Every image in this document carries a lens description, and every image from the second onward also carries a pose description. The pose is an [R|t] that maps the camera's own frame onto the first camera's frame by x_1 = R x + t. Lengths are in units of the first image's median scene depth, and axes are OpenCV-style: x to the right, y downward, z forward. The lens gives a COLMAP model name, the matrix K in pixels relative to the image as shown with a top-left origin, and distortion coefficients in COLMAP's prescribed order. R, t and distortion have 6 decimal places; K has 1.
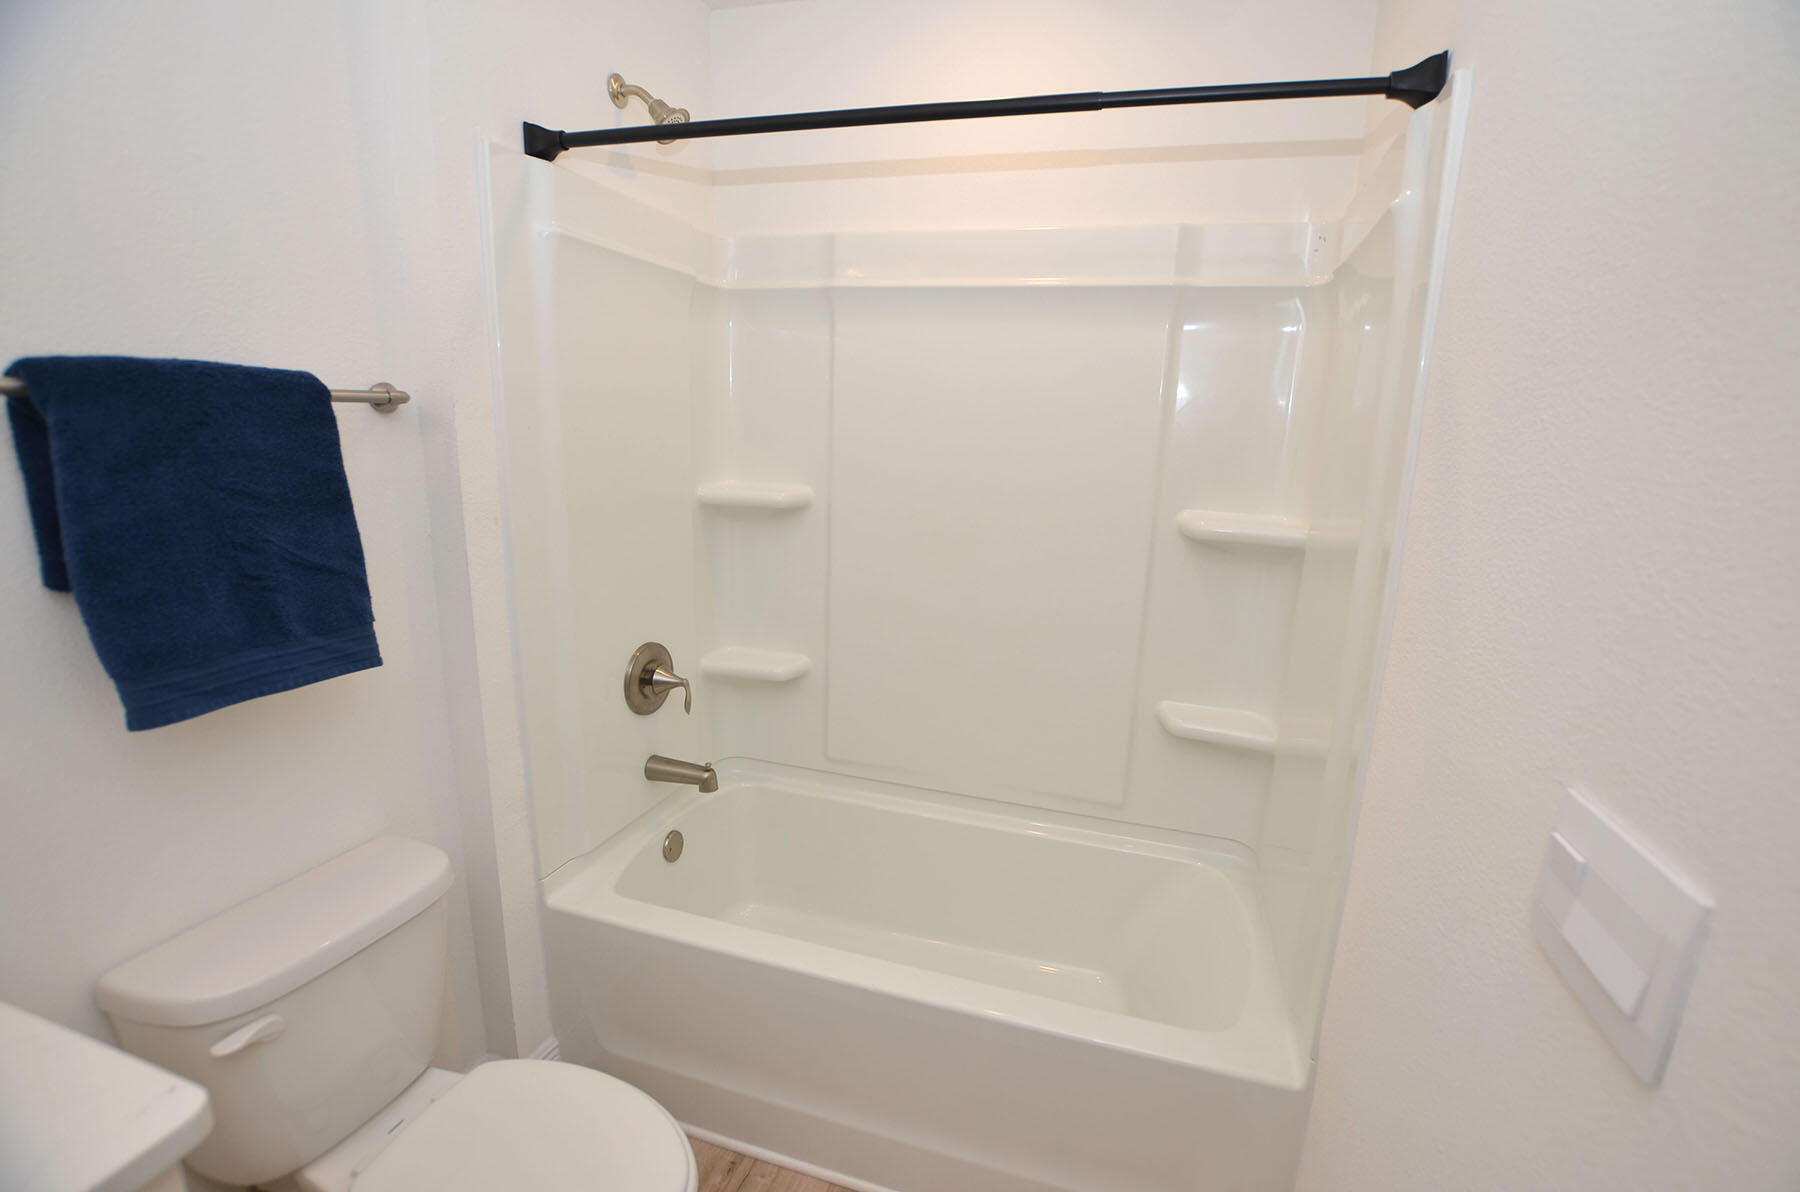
lens RADIAL K [[794.6, 0, 926.3], [0, 794.6, 610.6], [0, 0, 1]] dist [-0.030657, 0.000576]
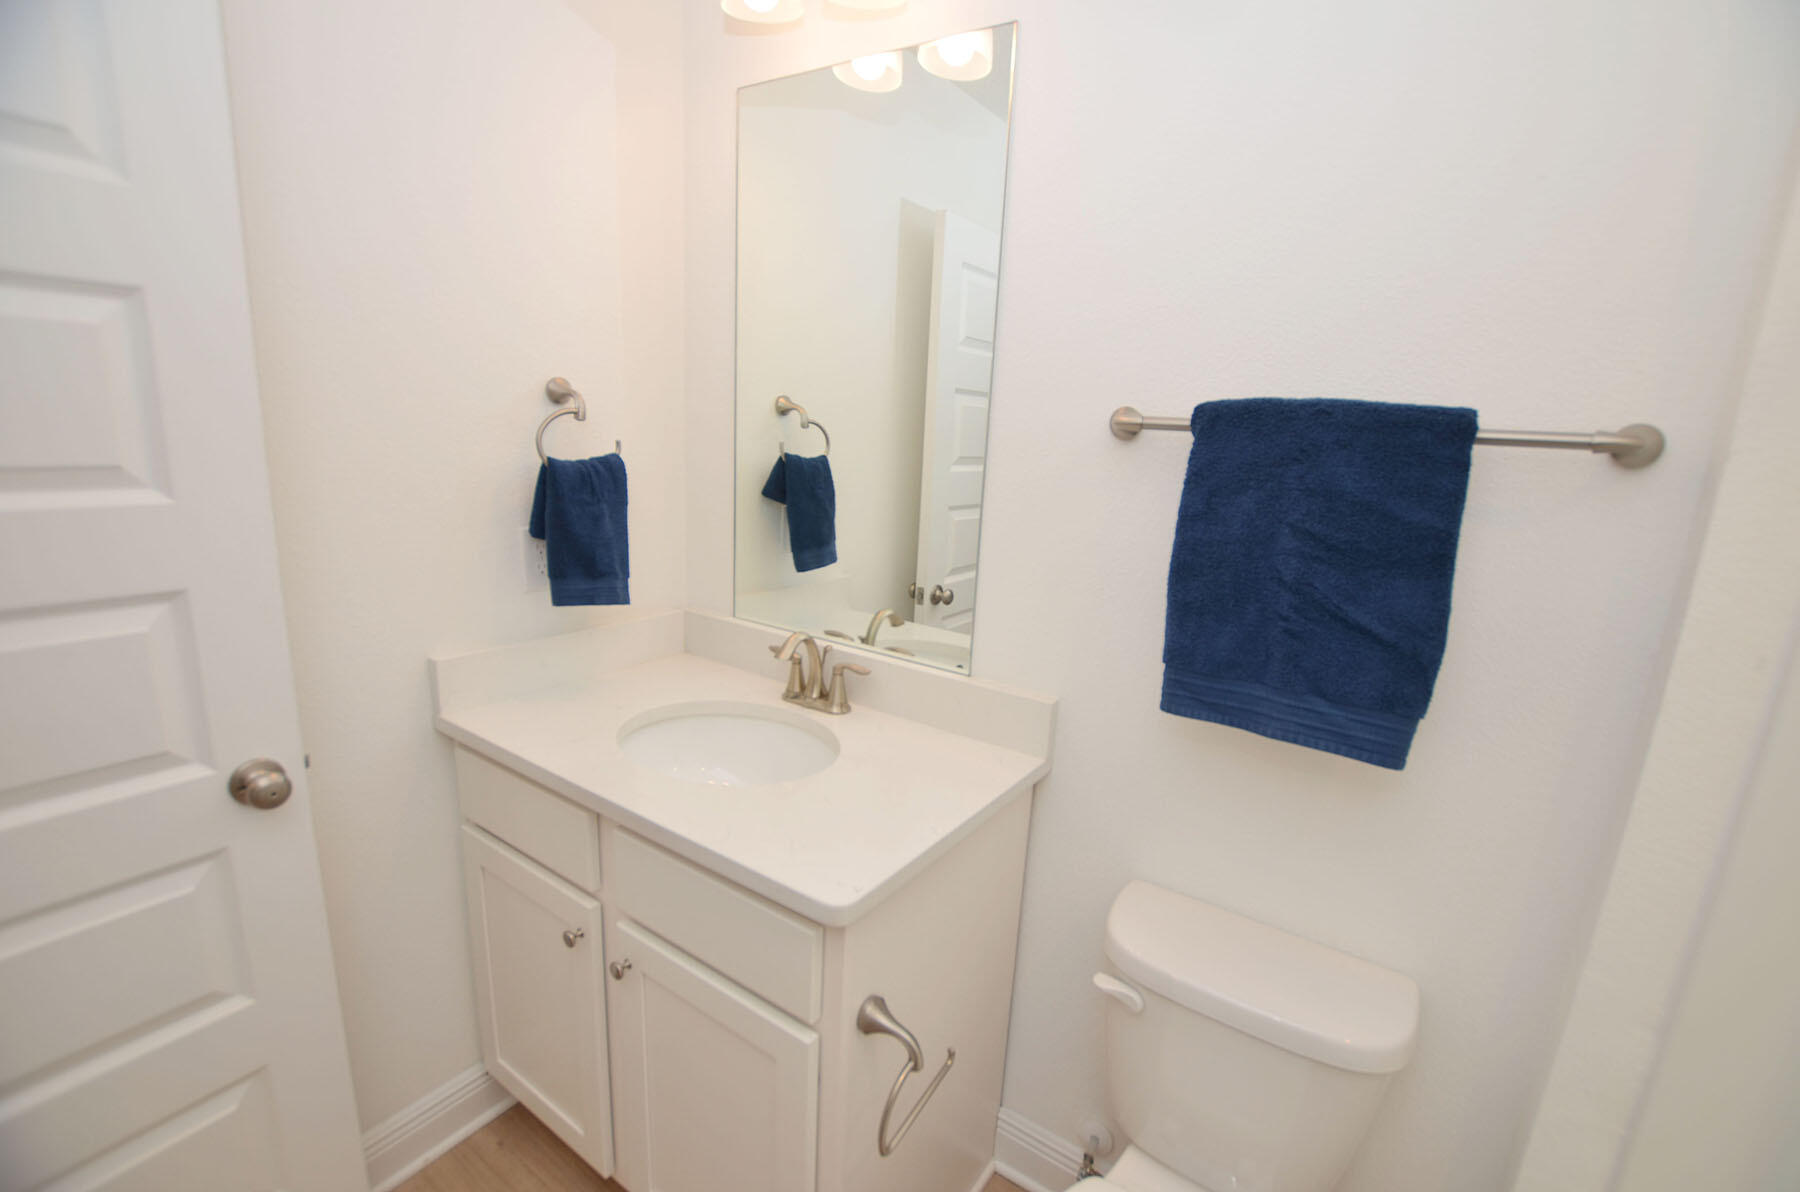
lens RADIAL K [[794.6, 0, 926.3], [0, 794.6, 610.6], [0, 0, 1]] dist [-0.030657, 0.000576]
pose [[-0.279821, 0.169232, -0.945019, 0.152416], [-0.278557, 0.927685, 0.248609, -0.134903], [0.918752, 0.332808, -0.212445, 0.625532]]
